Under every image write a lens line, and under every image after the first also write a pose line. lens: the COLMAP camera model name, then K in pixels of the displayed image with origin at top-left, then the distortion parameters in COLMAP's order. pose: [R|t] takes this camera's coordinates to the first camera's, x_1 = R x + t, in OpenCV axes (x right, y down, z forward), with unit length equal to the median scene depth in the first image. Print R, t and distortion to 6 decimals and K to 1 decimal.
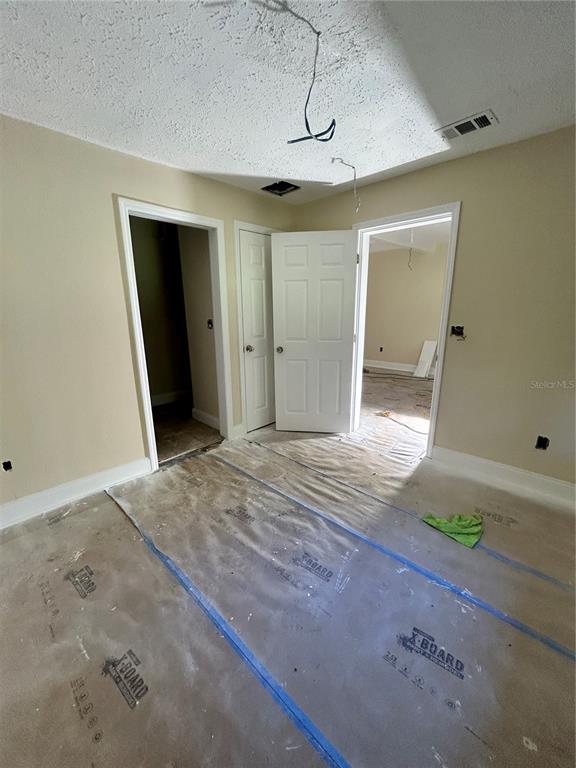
lens RADIAL K [[310.4, 0, 289.9], [0, 310.4, 385.5], [0, 0, 1]] dist [0.000191, 0.000036]
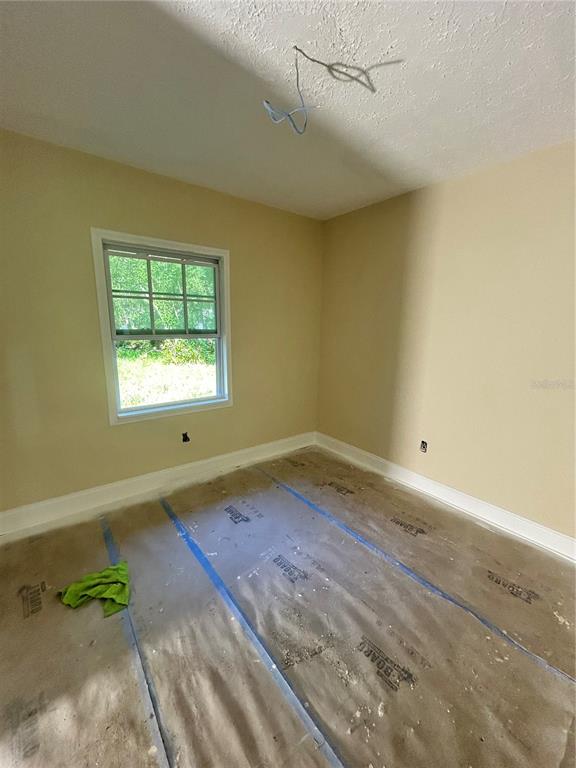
lens RADIAL K [[310.4, 0, 289.9], [0, 310.4, 385.5], [0, 0, 1]] dist [0.000191, 0.000036]
pose [[-0.989425, -0.040552, 0.139258, -0.043149], [0.024789, 0.898715, 0.437832, -0.374872], [-0.142908, 0.436654, -0.888206, 1.441816]]
